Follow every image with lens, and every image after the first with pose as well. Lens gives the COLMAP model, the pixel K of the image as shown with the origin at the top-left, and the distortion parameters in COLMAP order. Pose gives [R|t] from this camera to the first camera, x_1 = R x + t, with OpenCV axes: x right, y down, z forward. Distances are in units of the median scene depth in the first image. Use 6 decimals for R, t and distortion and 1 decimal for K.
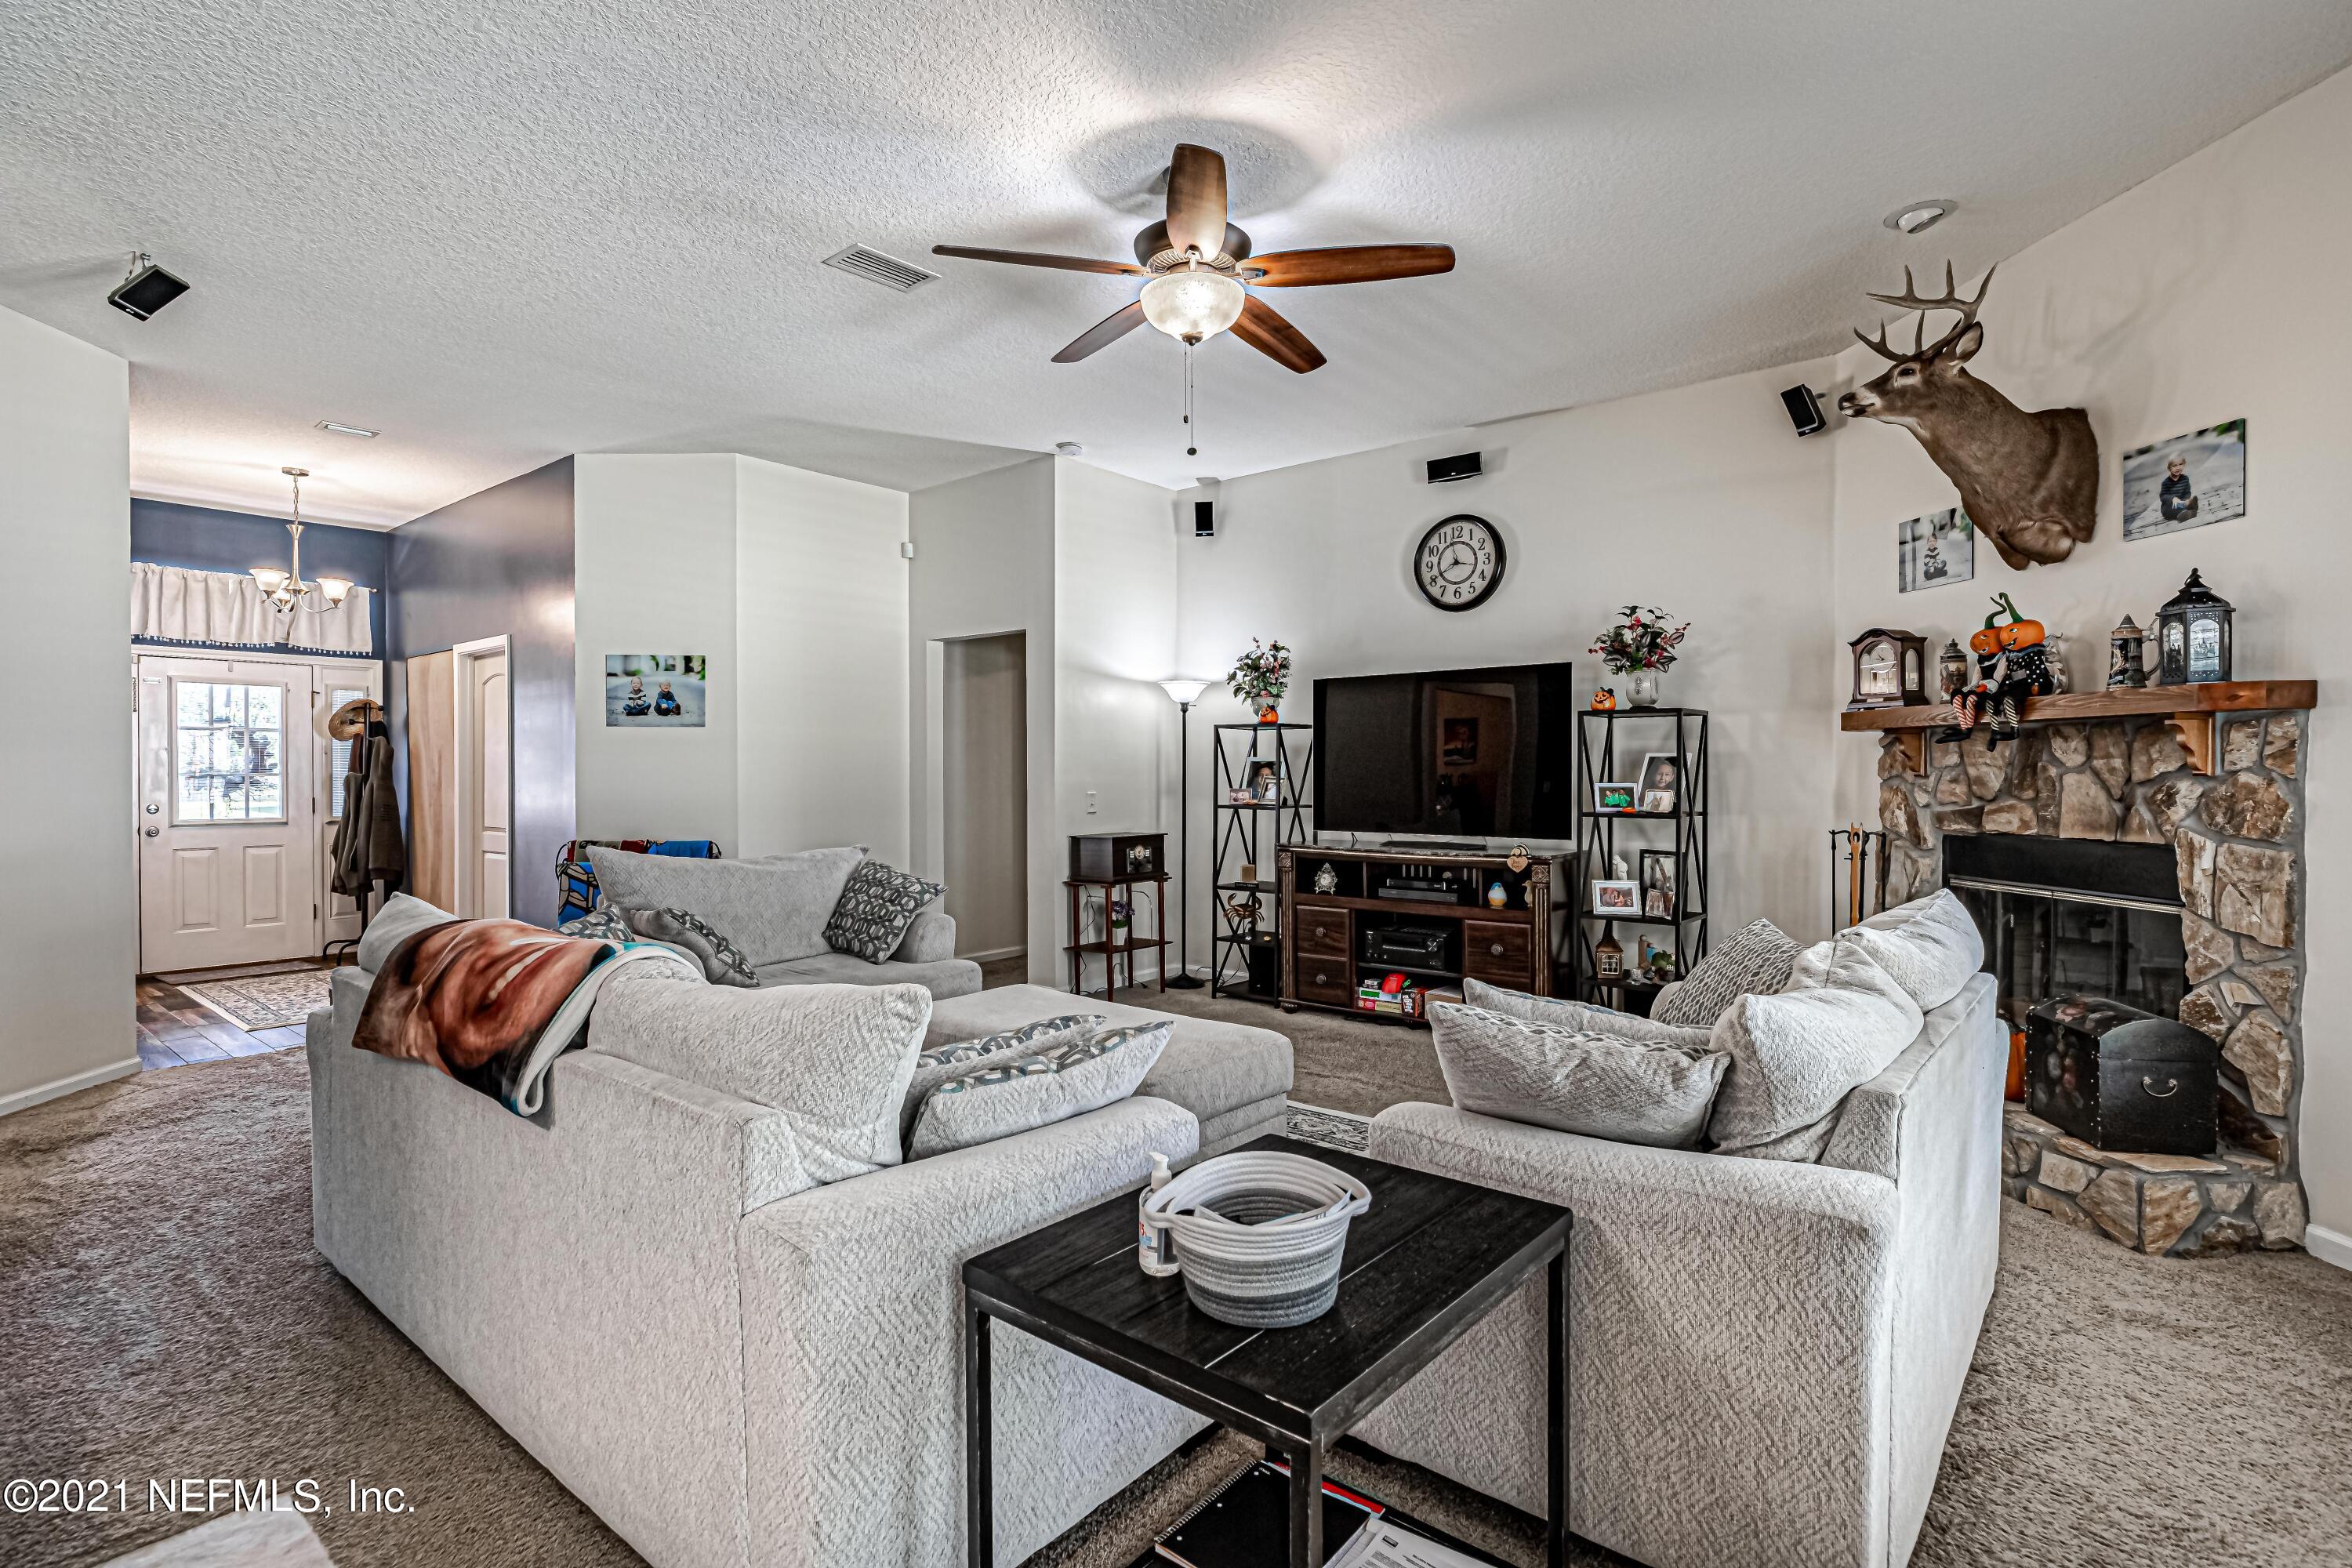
lens RADIAL K [[1081.0, 0, 1176.0], [0, 1081.0, 784.0], [0, 0, 1]] dist [-0.001104, -0.000091]
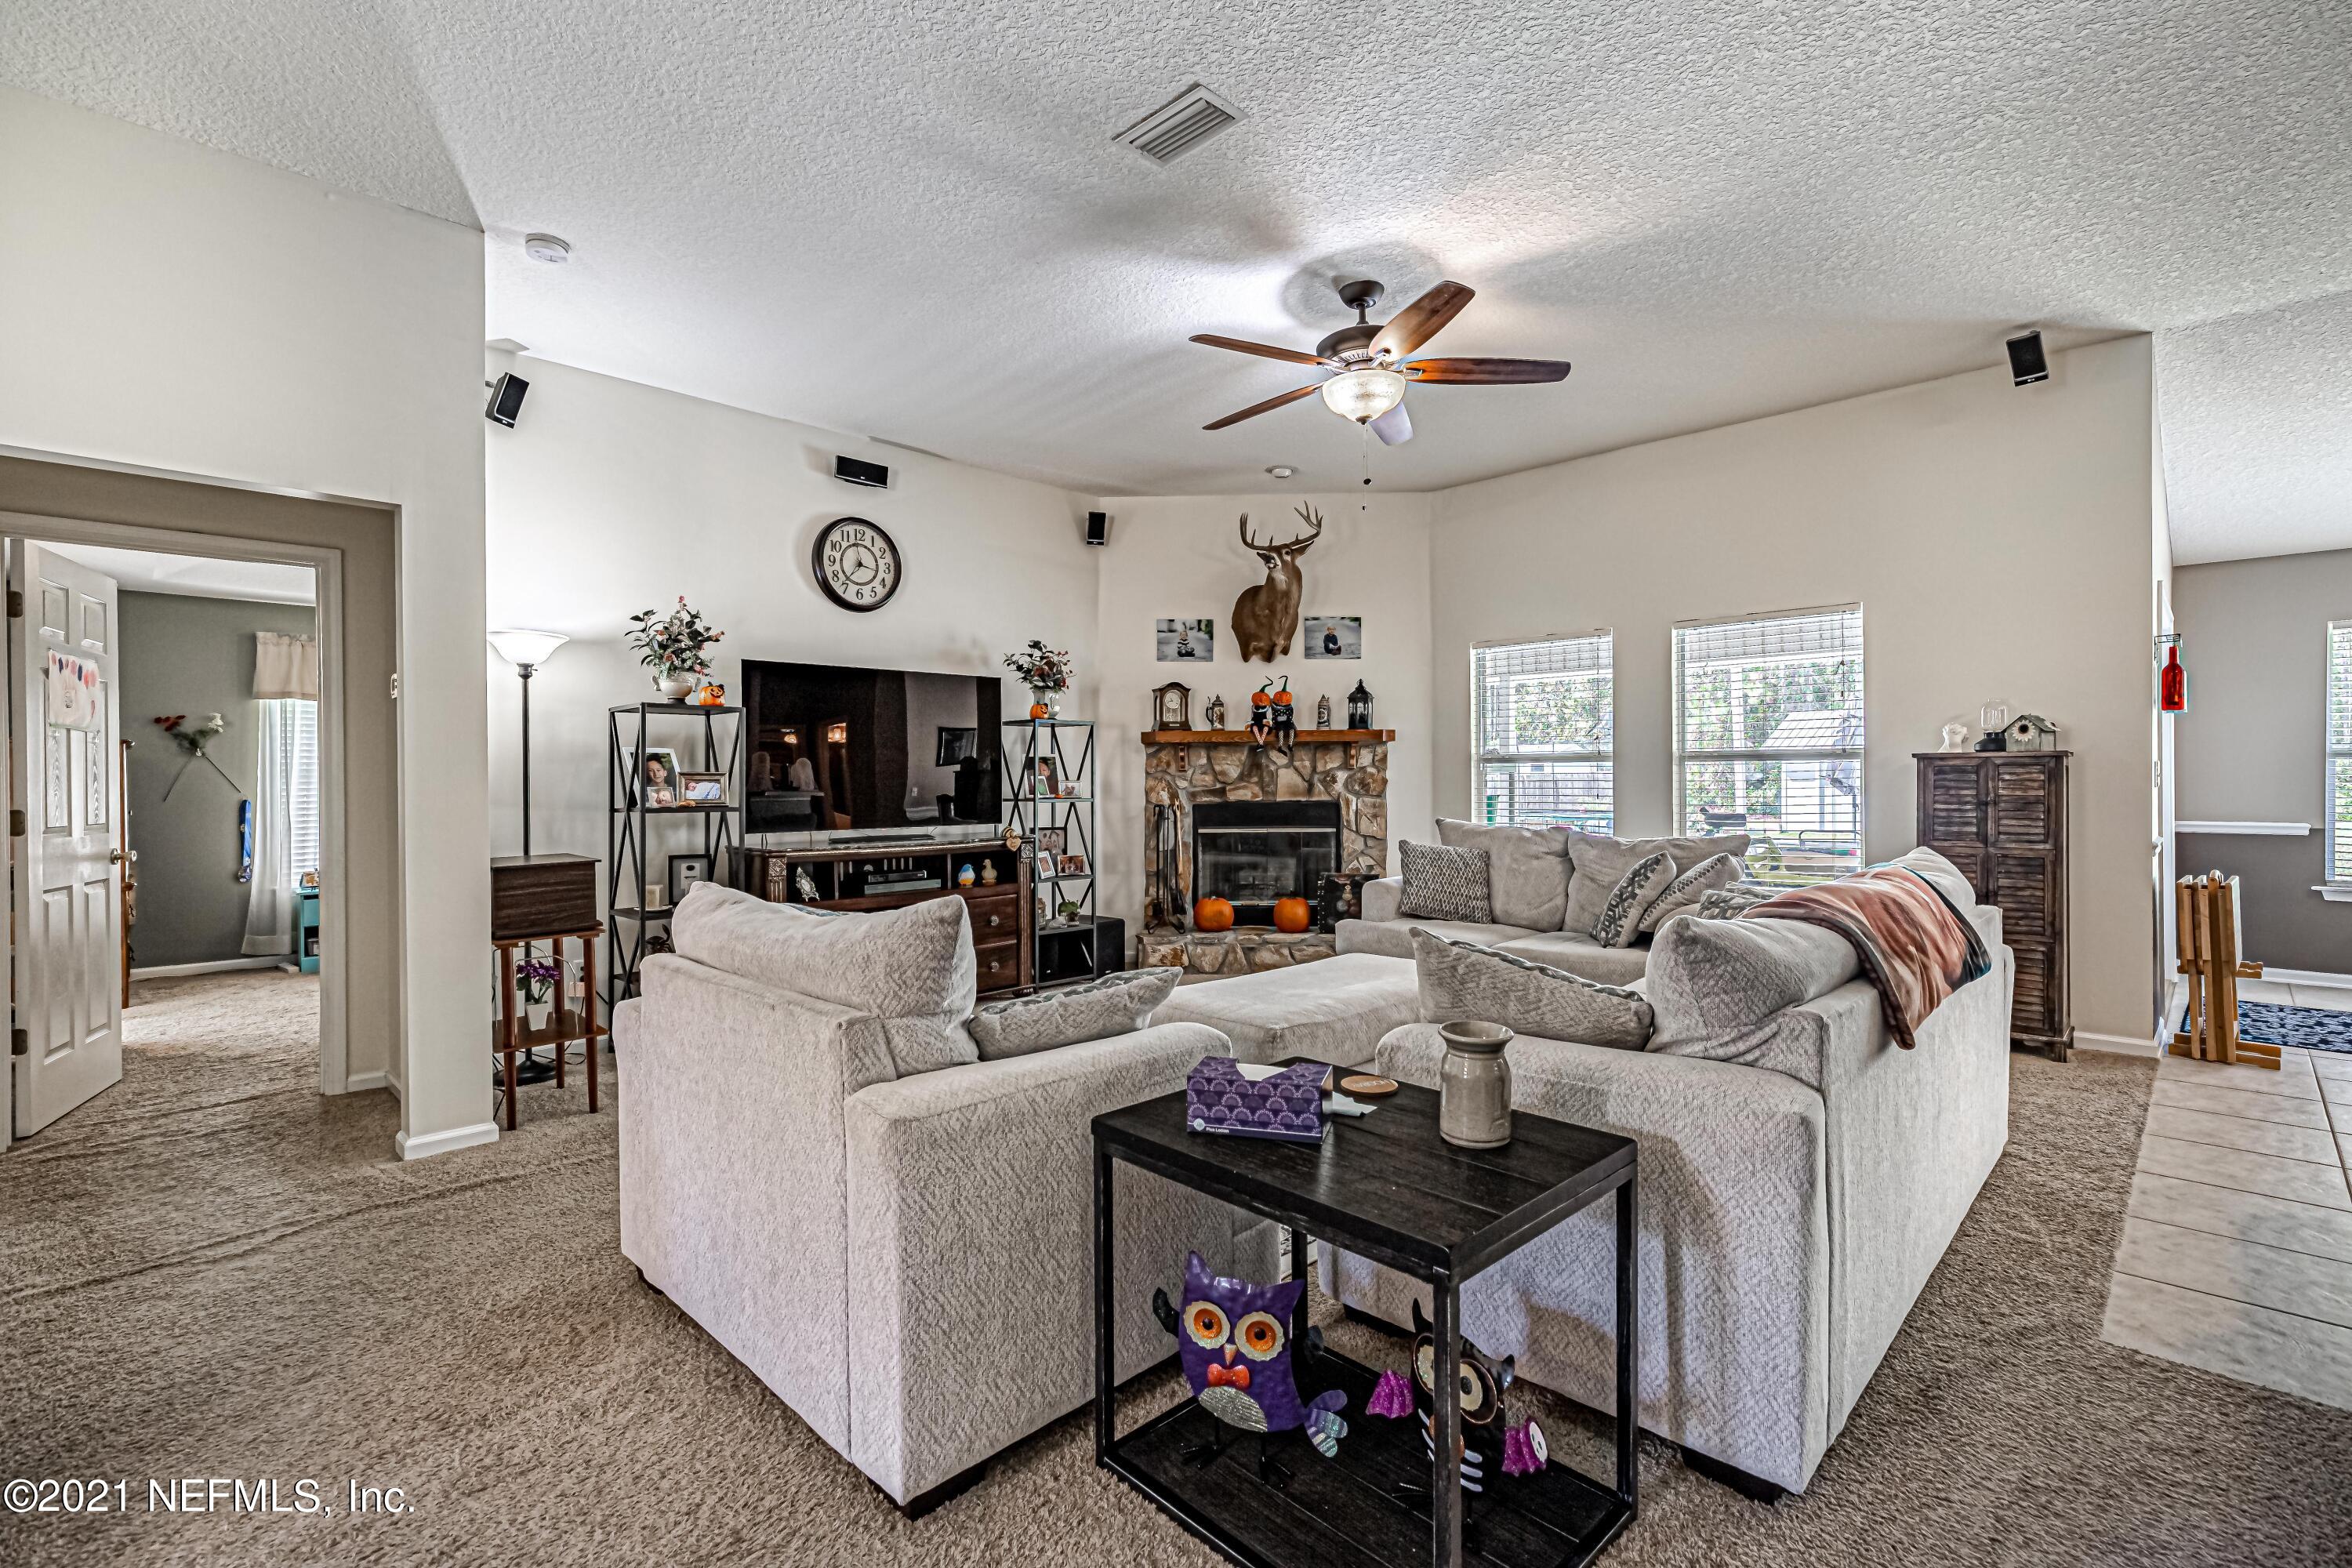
lens RADIAL K [[1040.3, 0, 1123.6], [0, 1040.3, 782.7], [0, 0, 1]] dist [0.001919, 0.000480]
pose [[0.142371, -0.002092, 0.989811, -1.064888], [0.016620, 0.999862, -0.000277, 0.011512], [-0.989674, 0.016490, 0.142386, 0.954501]]
